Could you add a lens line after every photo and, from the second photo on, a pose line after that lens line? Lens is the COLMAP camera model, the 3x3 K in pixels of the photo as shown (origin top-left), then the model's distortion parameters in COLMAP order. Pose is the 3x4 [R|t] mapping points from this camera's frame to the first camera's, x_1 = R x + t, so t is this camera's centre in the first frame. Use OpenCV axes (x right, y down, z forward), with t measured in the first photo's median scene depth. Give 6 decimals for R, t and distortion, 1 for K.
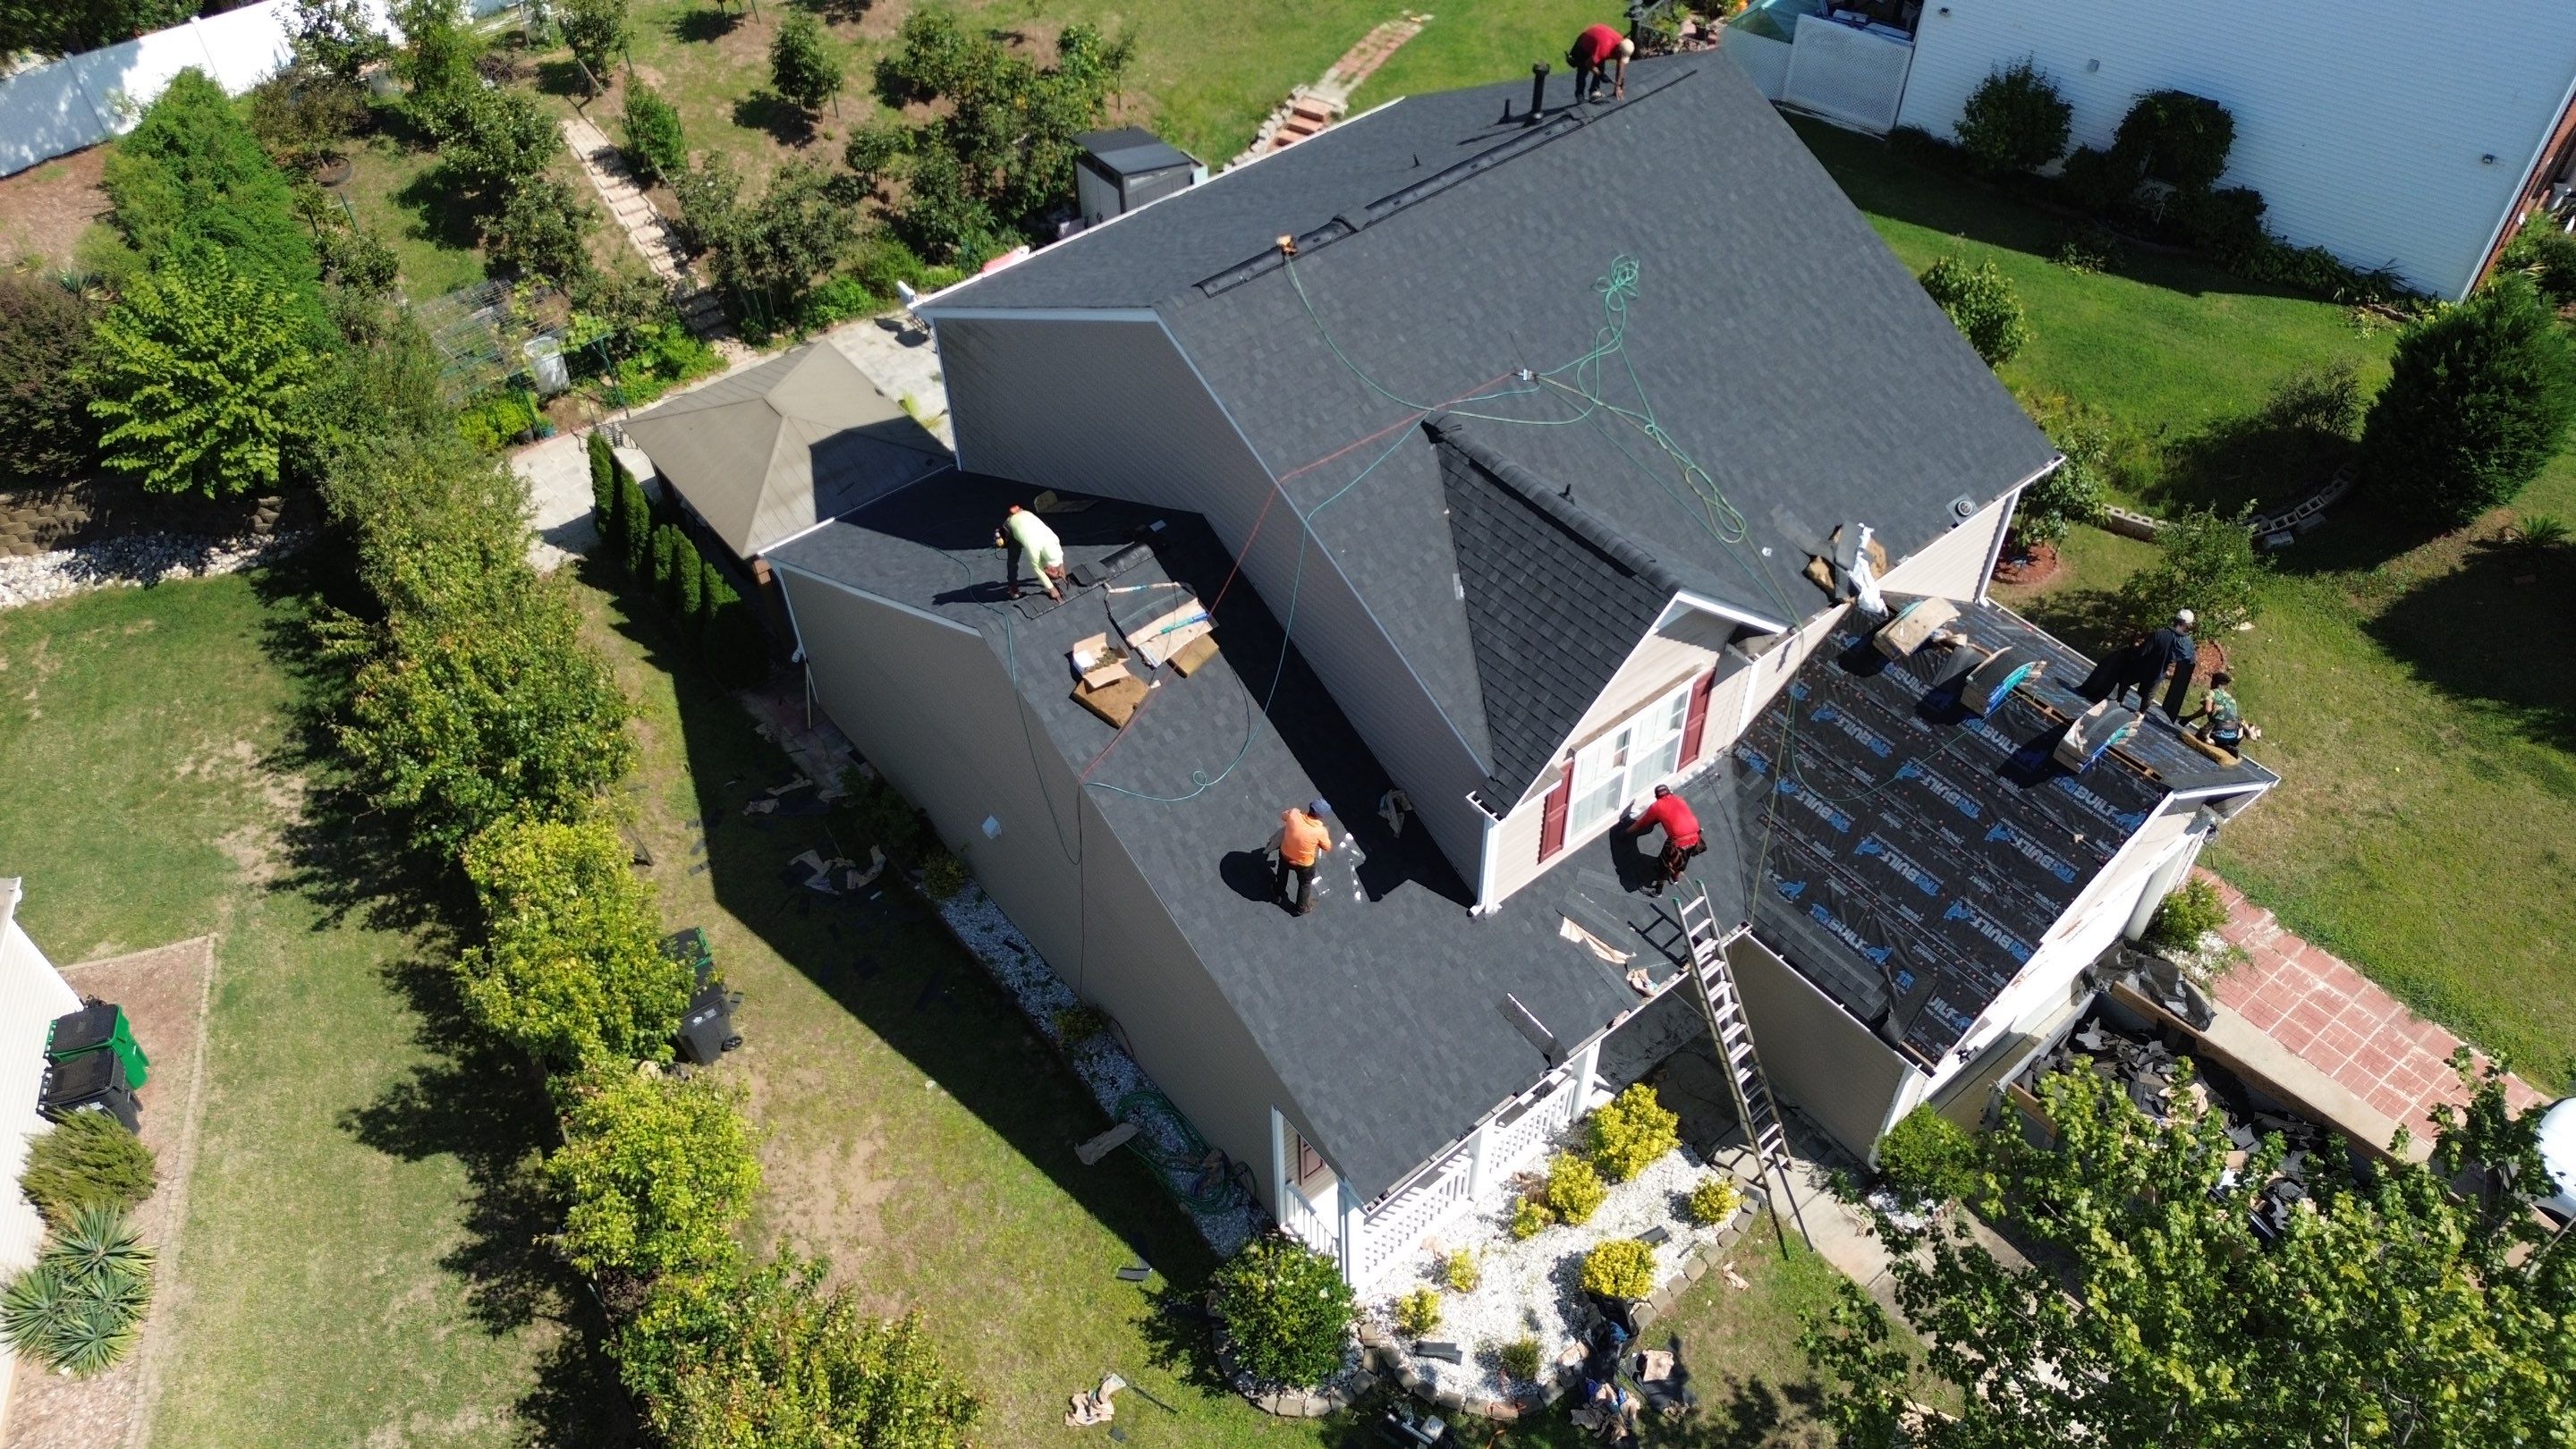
lens RADIAL K [[1802.2, 0, 1278.8], [0, 1802.2, 724.8], [0, 0, 1]] dist [0.085099, -0.093943]
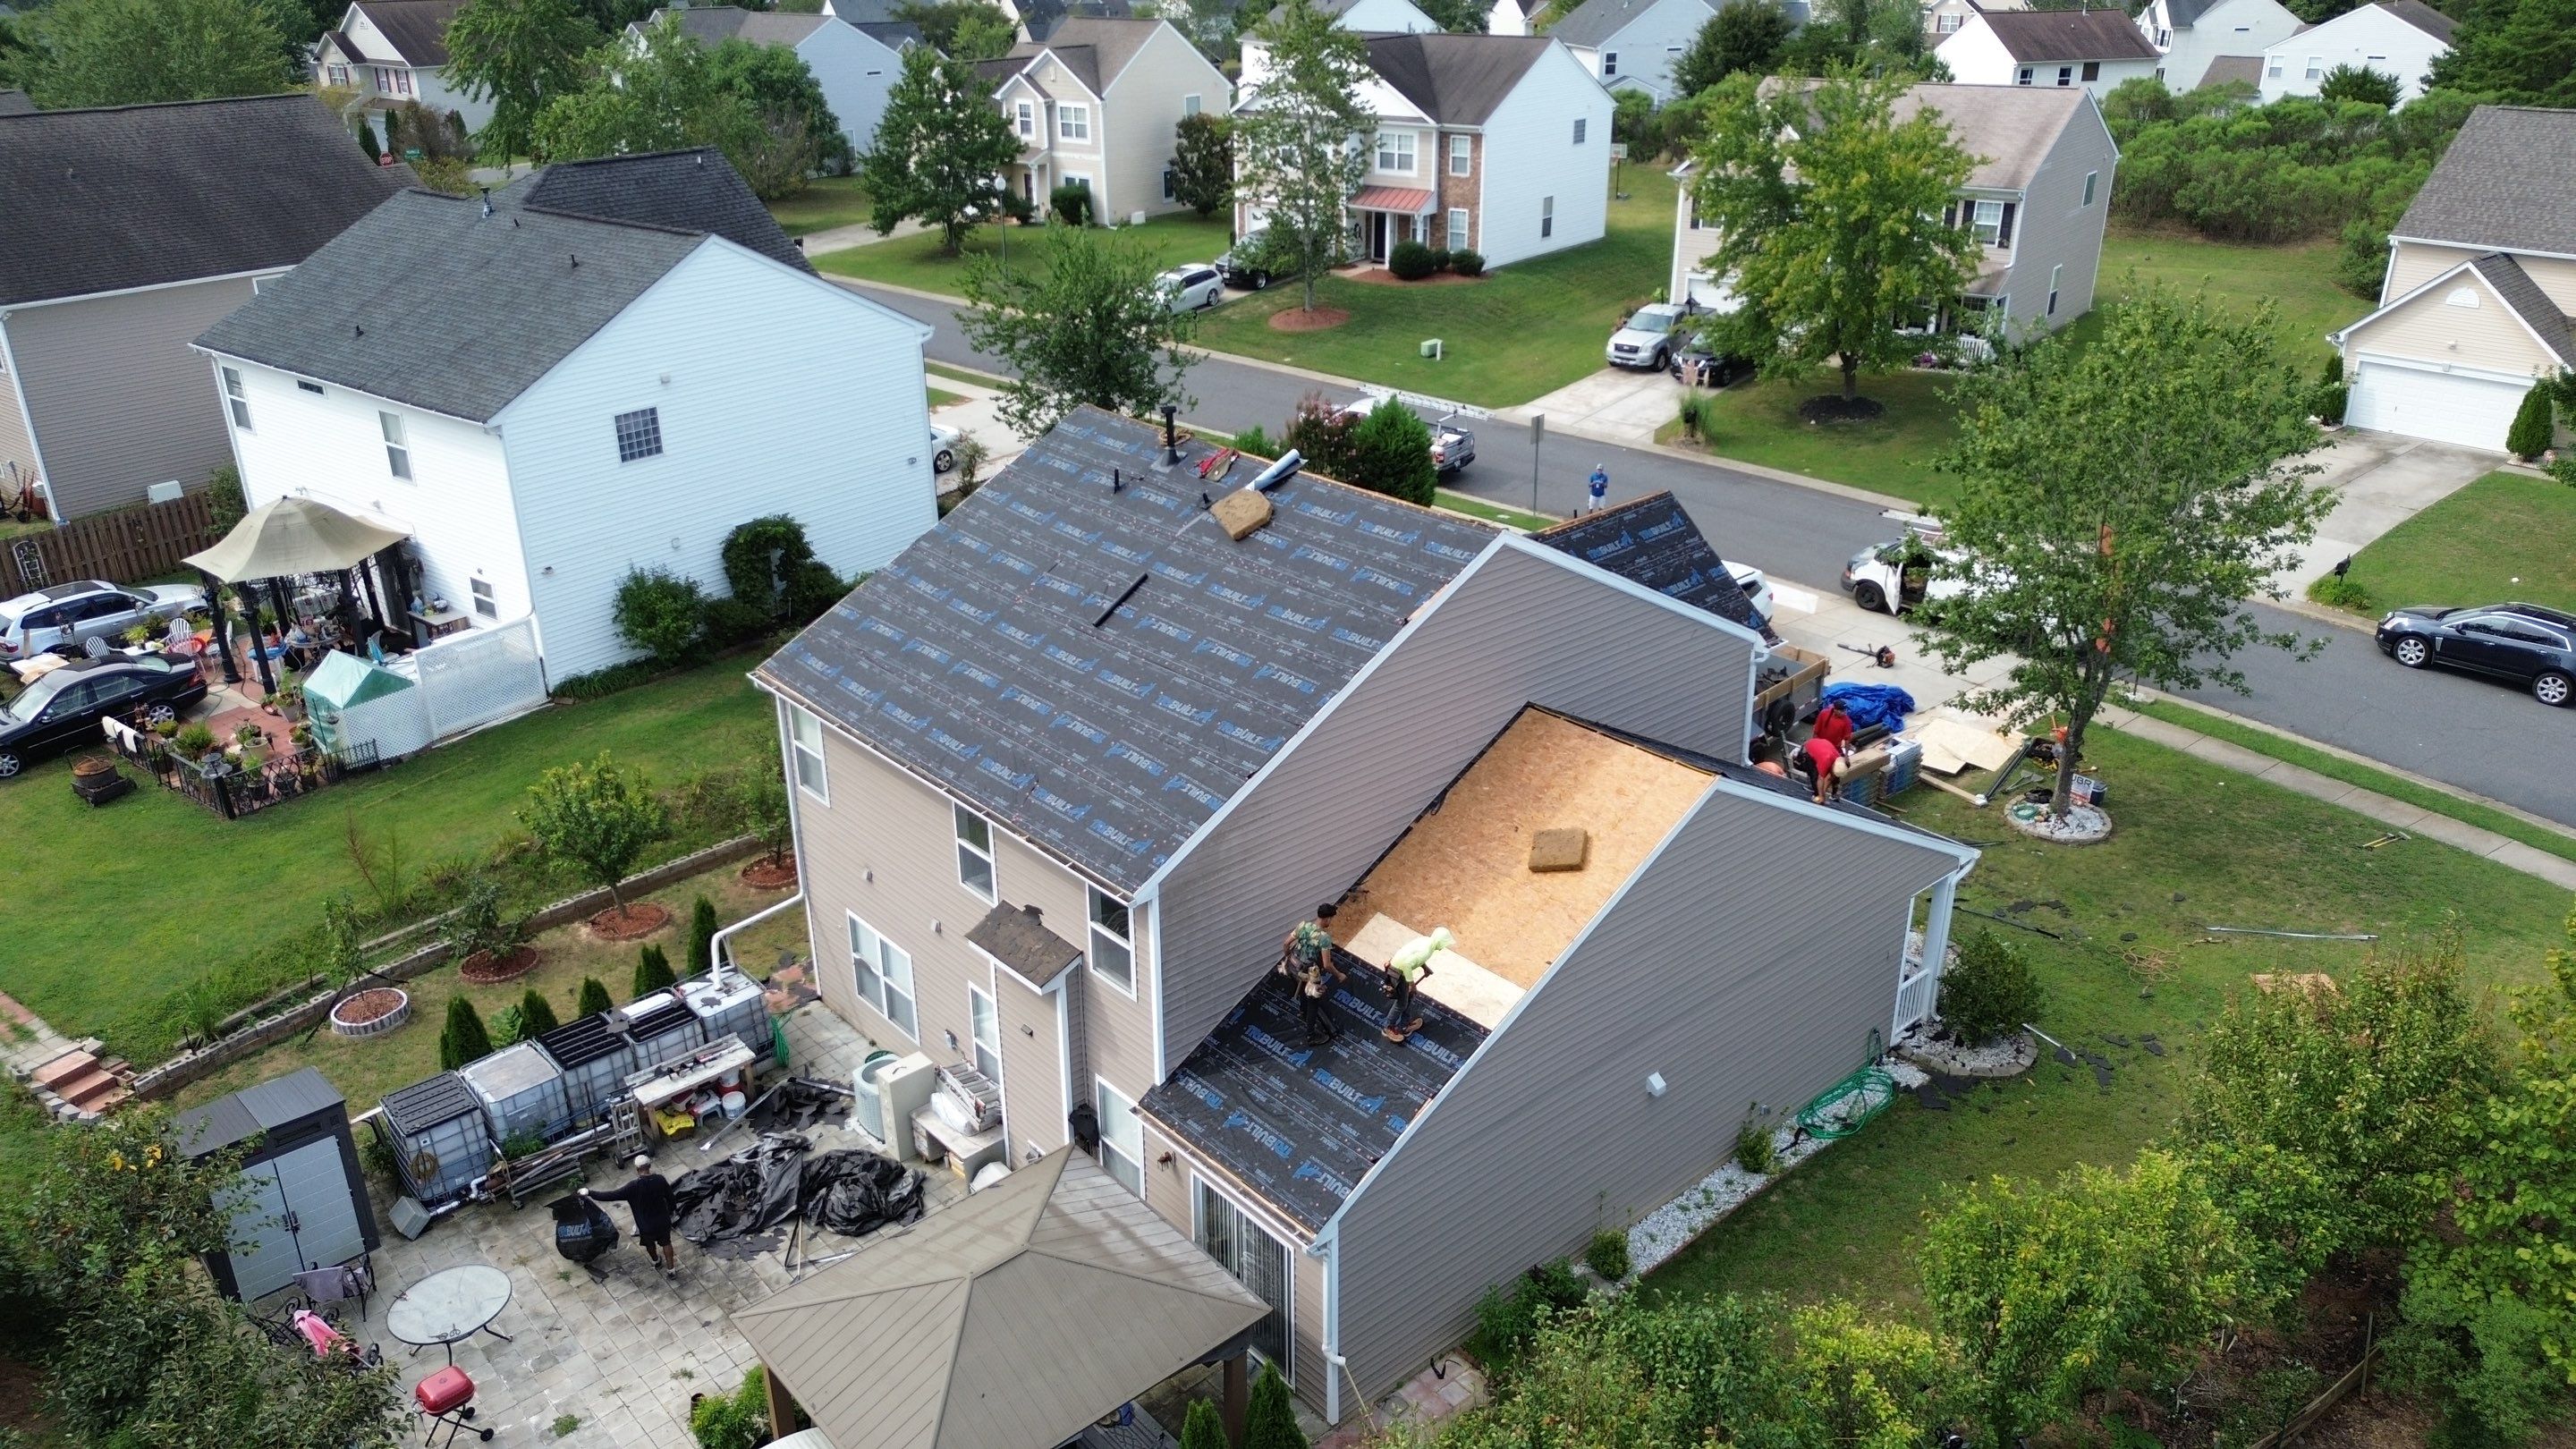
lens RADIAL K [[1809.6, 0, 1285.8], [0, 1809.6, 709.8], [0, 0, 1]] dist [0.077122, -0.078091]
pose [[-0.041837, -0.377709, 0.924979, -0.841471], [0.725124, 0.625417, 0.288182, -0.427041], [-0.687346, 0.682781, 0.247720, 0.640364]]
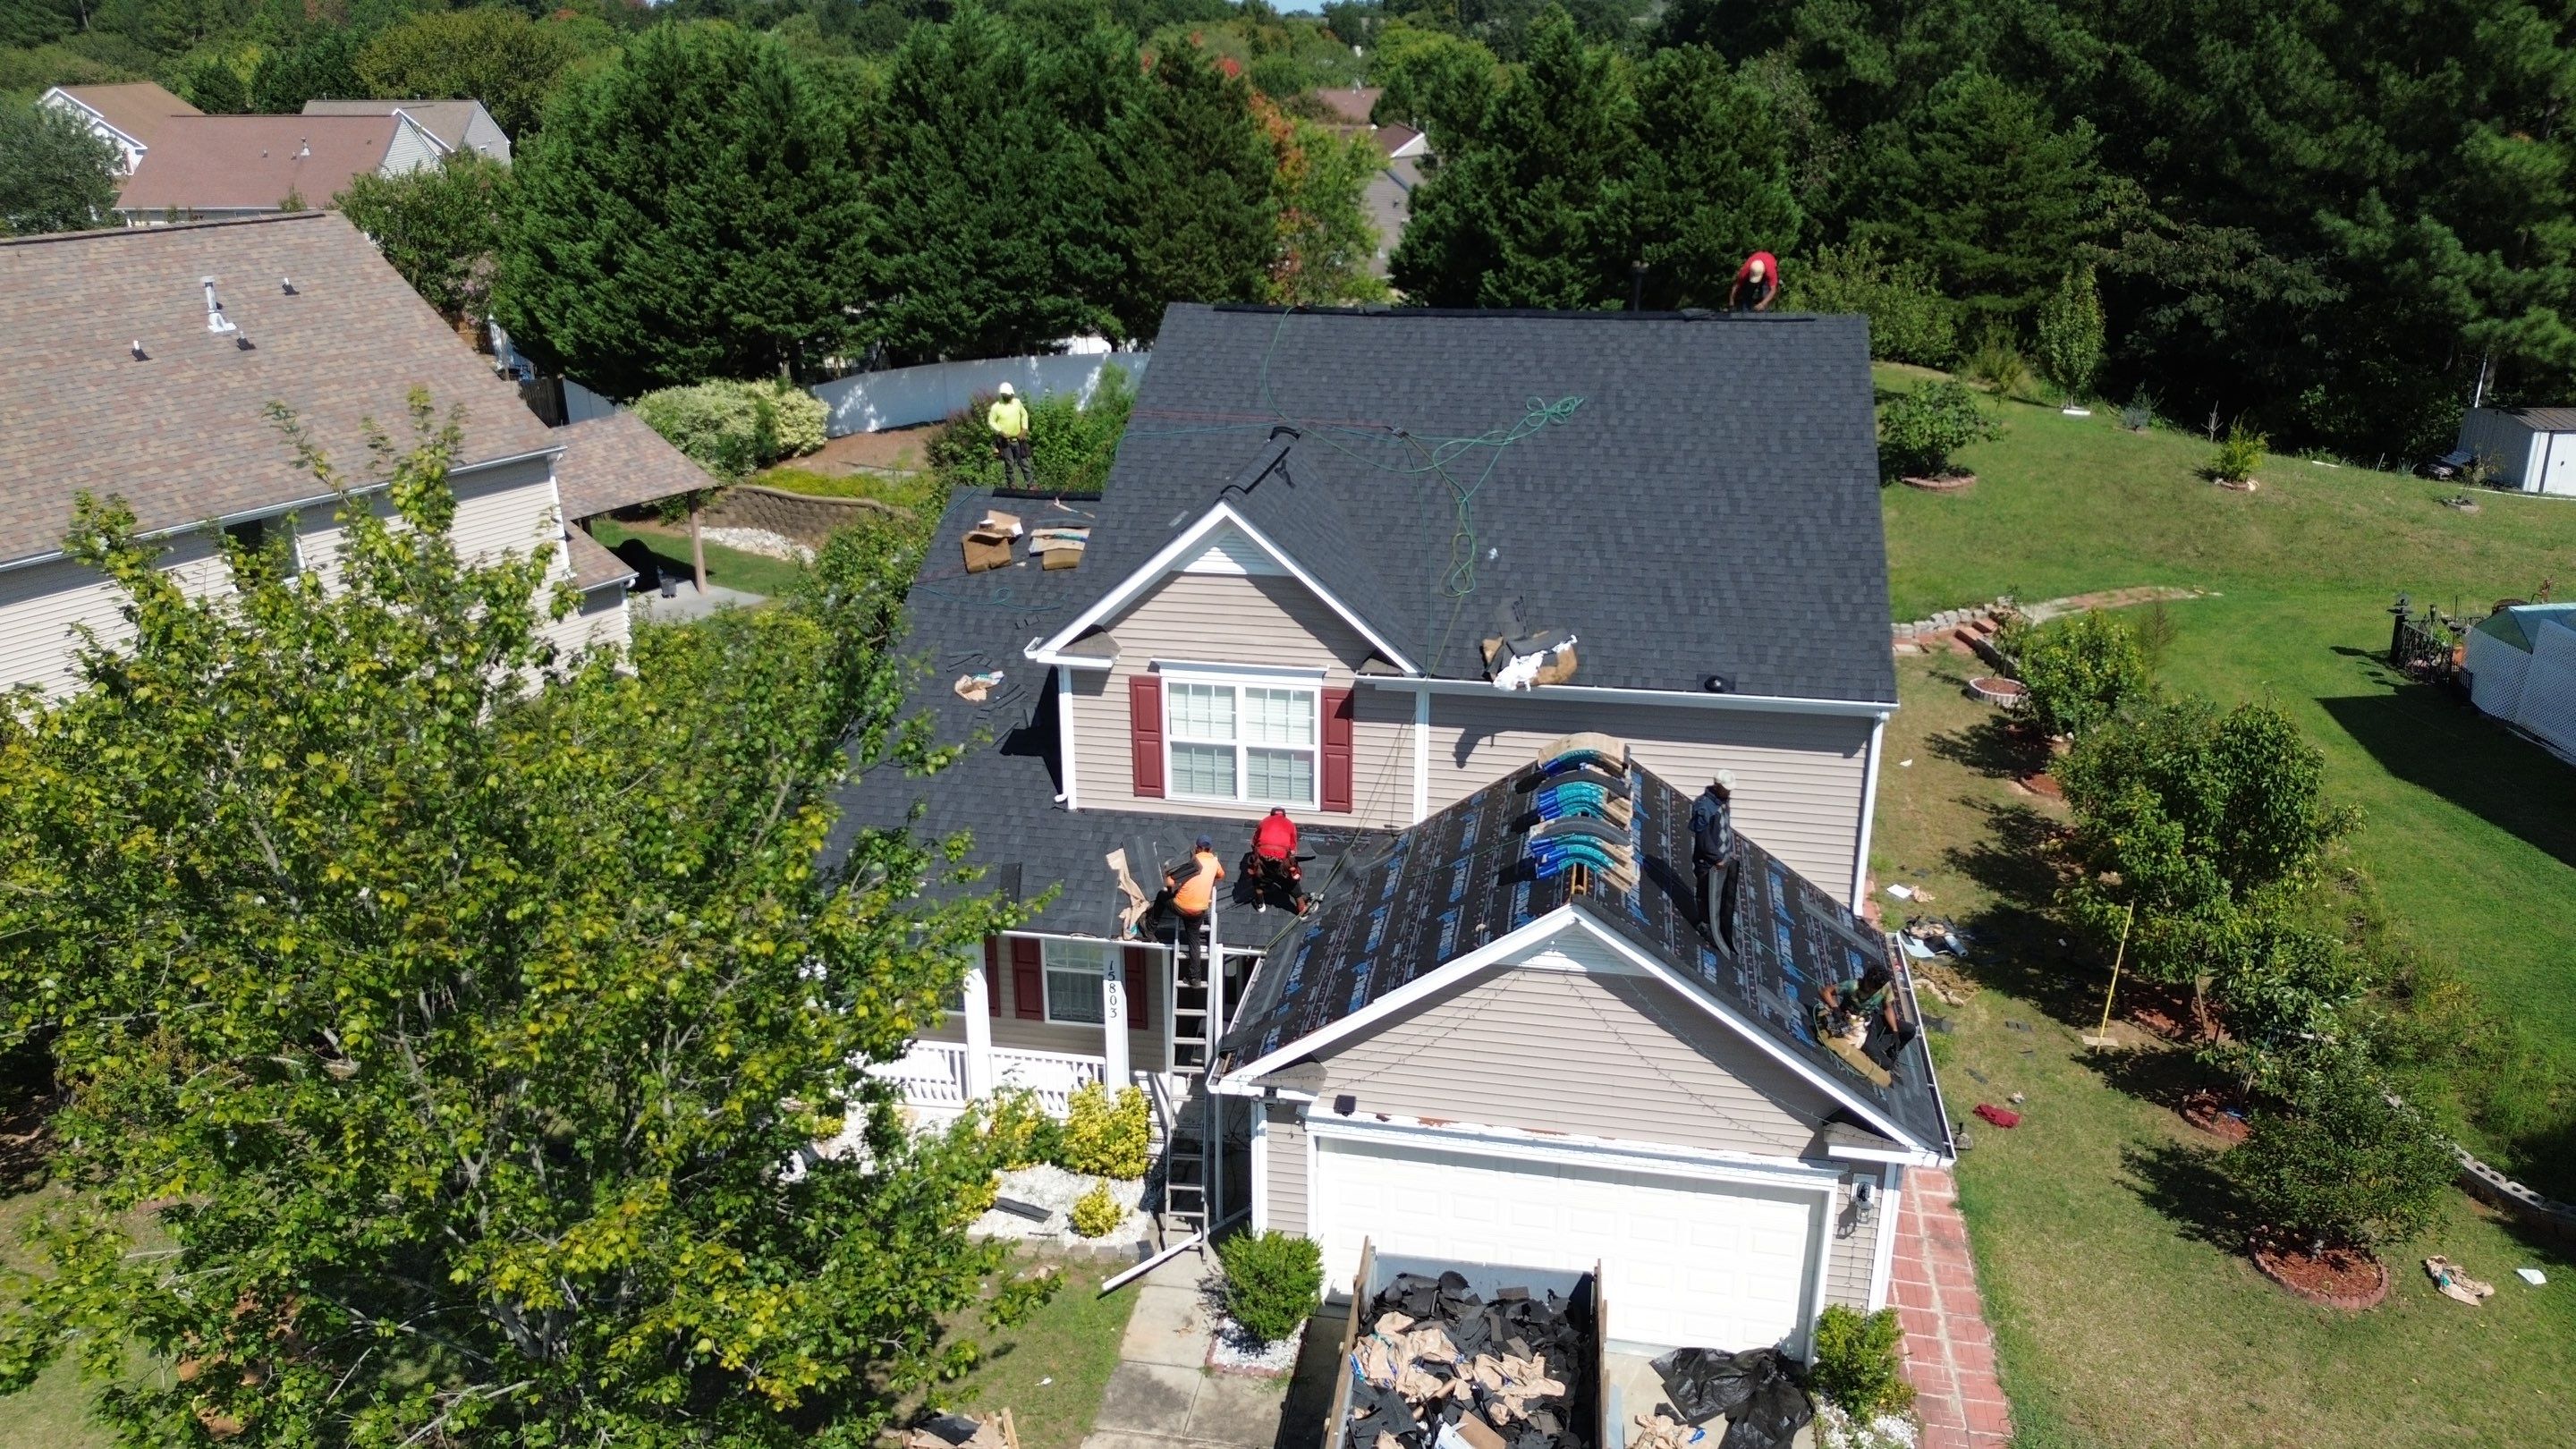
lens RADIAL K [[1809.6, 0, 1285.8], [0, 1809.6, 709.8], [0, 0, 1]] dist [0.077122, -0.078091]
pose [[0.651860, 0.284361, -0.703006, 0.681739], [-0.550924, 0.814617, -0.181335, 0.131643], [0.521116, 0.505508, 0.687677, 0.227983]]
